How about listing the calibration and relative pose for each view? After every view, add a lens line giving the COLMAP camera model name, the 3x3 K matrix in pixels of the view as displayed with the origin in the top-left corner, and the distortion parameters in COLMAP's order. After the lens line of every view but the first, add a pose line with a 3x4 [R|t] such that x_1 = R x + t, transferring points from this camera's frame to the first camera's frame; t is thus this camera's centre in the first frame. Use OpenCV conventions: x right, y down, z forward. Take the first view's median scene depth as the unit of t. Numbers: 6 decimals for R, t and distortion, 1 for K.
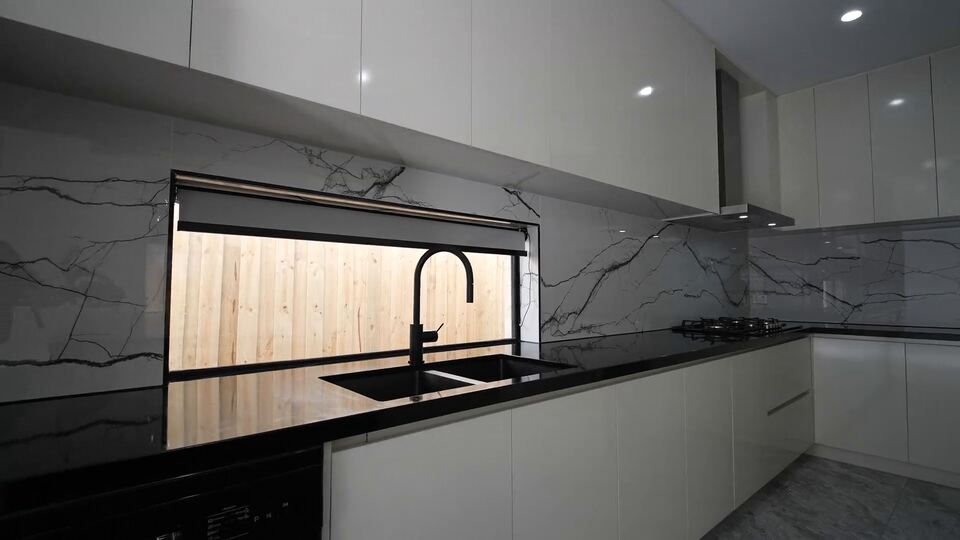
lens RADIAL K [[454.4, 0, 485.4], [0, 454.4, 270.4], [0, 0, 1]] dist [-0.001104, 0.000099]
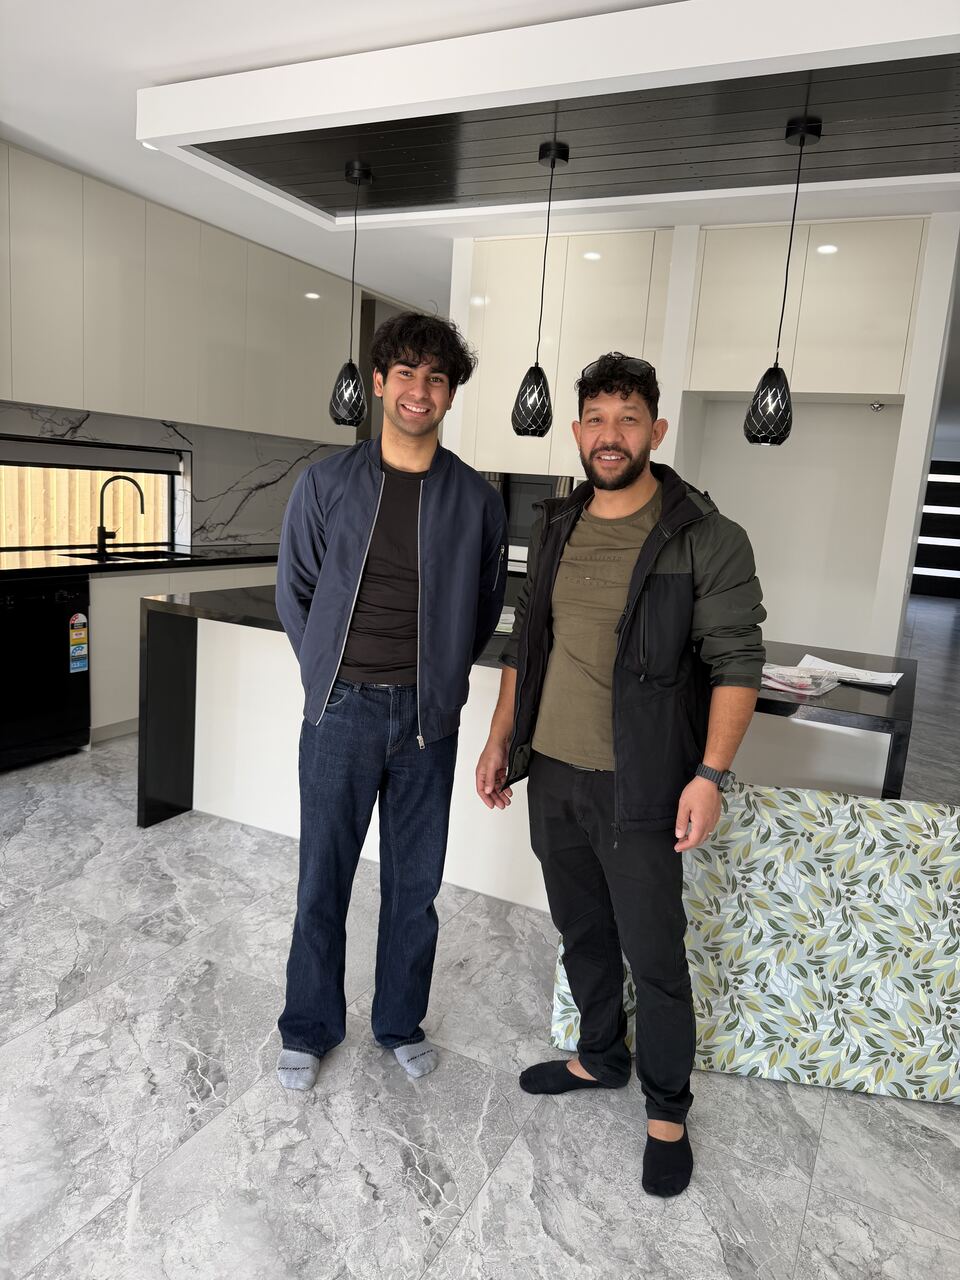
lens RADIAL K [[896.6, 0, 485.2], [0, 896.6, 647.6], [0, 0, 1]] dist [0.011082, -0.000750]
pose [[0.916705, -0.002364, 0.399557, -0.129834], [-0.091928, 0.971909, 0.216661, -0.185326], [-0.388845, -0.235345, 0.890737, -1.629498]]
